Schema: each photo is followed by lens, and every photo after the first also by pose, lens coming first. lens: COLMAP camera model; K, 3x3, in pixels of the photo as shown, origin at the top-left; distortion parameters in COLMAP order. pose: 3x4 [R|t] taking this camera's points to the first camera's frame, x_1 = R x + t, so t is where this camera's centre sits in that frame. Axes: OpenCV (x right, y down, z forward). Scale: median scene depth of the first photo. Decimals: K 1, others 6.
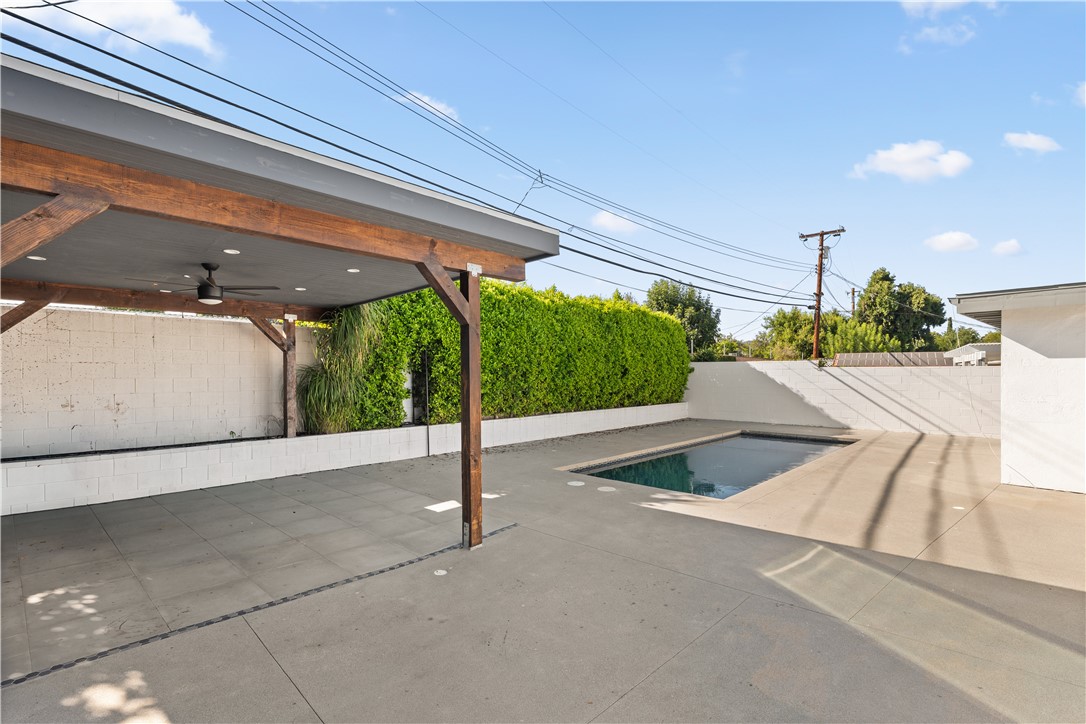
lens RADIAL K [[497.3, 0, 543.3], [0, 497.3, 361.3], [0, 0, 1]] dist [-0.016058, -0.000247]
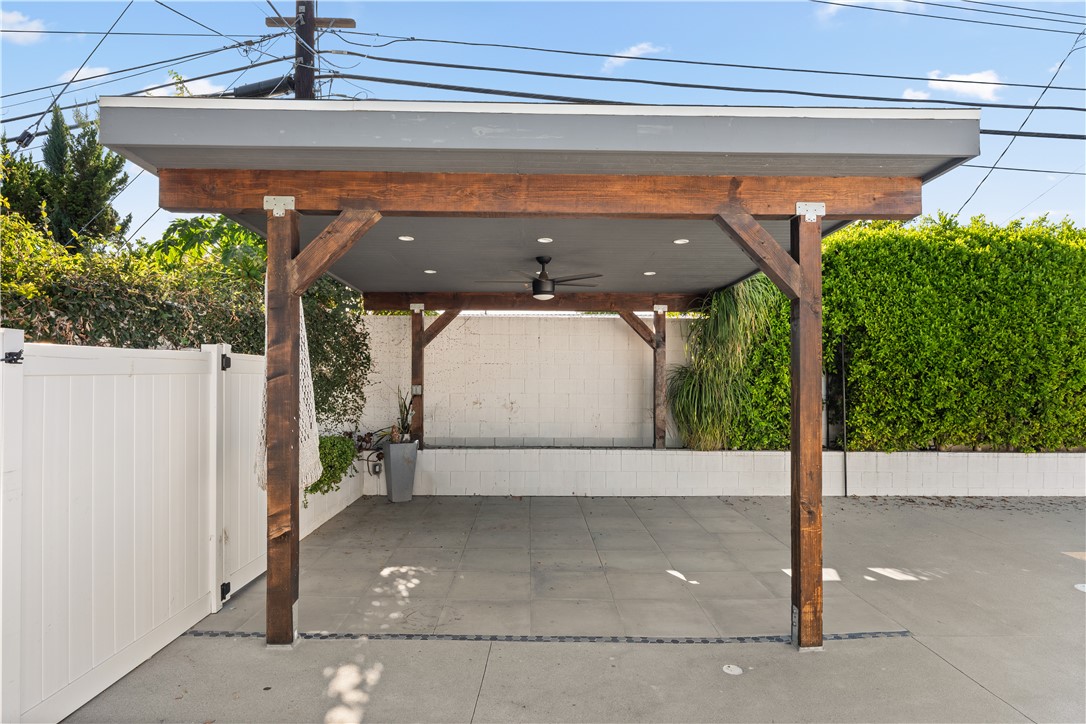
lens RADIAL K [[620.7, 0, 544.1], [0, 620.7, 366.0], [0, 0, 1]] dist [-0.004675, -0.000439]
pose [[0.688656, -0.005271, -0.725069, 0.203054], [0.010663, 0.999939, 0.002858, 0.007165], [0.725010, -0.009700, 0.688670, 0.210780]]
